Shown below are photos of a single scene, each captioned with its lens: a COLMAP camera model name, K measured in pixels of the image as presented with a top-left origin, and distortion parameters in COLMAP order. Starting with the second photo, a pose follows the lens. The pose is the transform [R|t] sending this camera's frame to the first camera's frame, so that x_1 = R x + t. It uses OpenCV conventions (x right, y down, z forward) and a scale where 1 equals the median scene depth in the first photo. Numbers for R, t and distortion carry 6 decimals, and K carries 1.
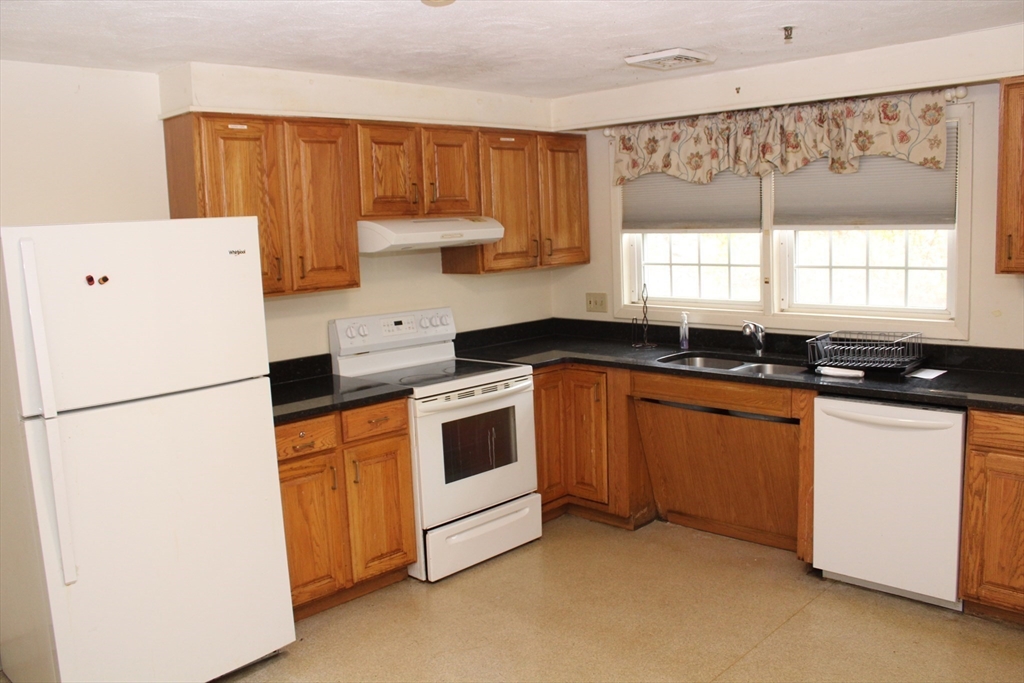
lens RADIAL K [[854.5, 0, 516.2], [0, 854.5, 338.2], [0, 0, 1]] dist [-0.158876, 0.133476]
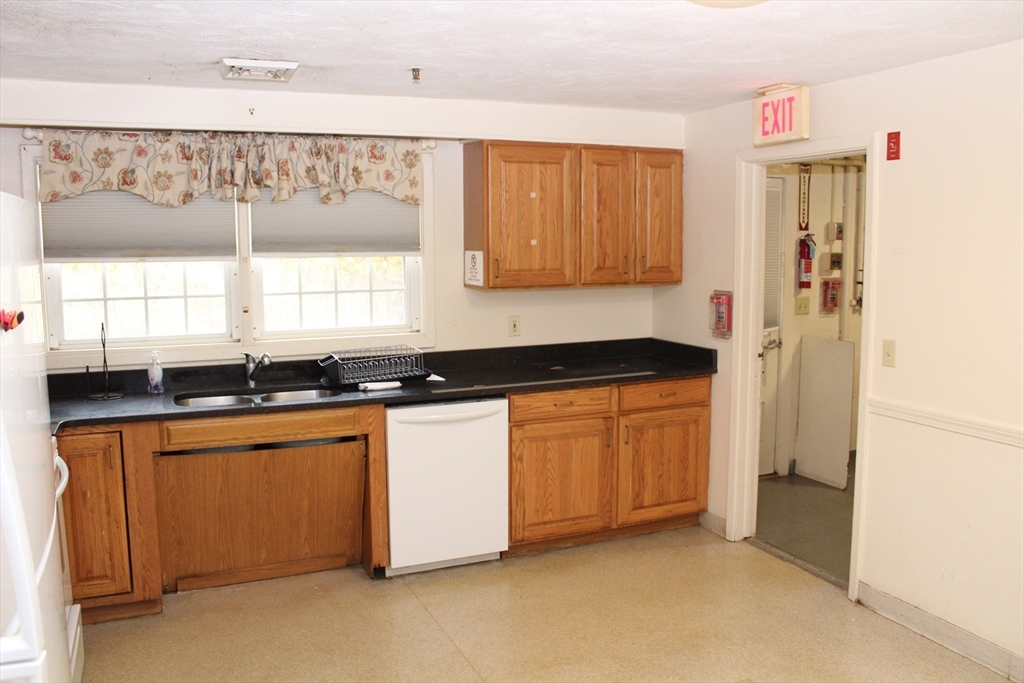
lens RADIAL K [[854.5, 0, 514.8], [0, 854.5, 343.5], [0, 0, 1]] dist [-0.158876, 0.133476]
pose [[0.382401, -0.073359, 0.921080, -0.503974], [0.116081, 0.992760, 0.030874, -0.024972], [-0.916676, 0.095114, 0.388148, 0.361795]]
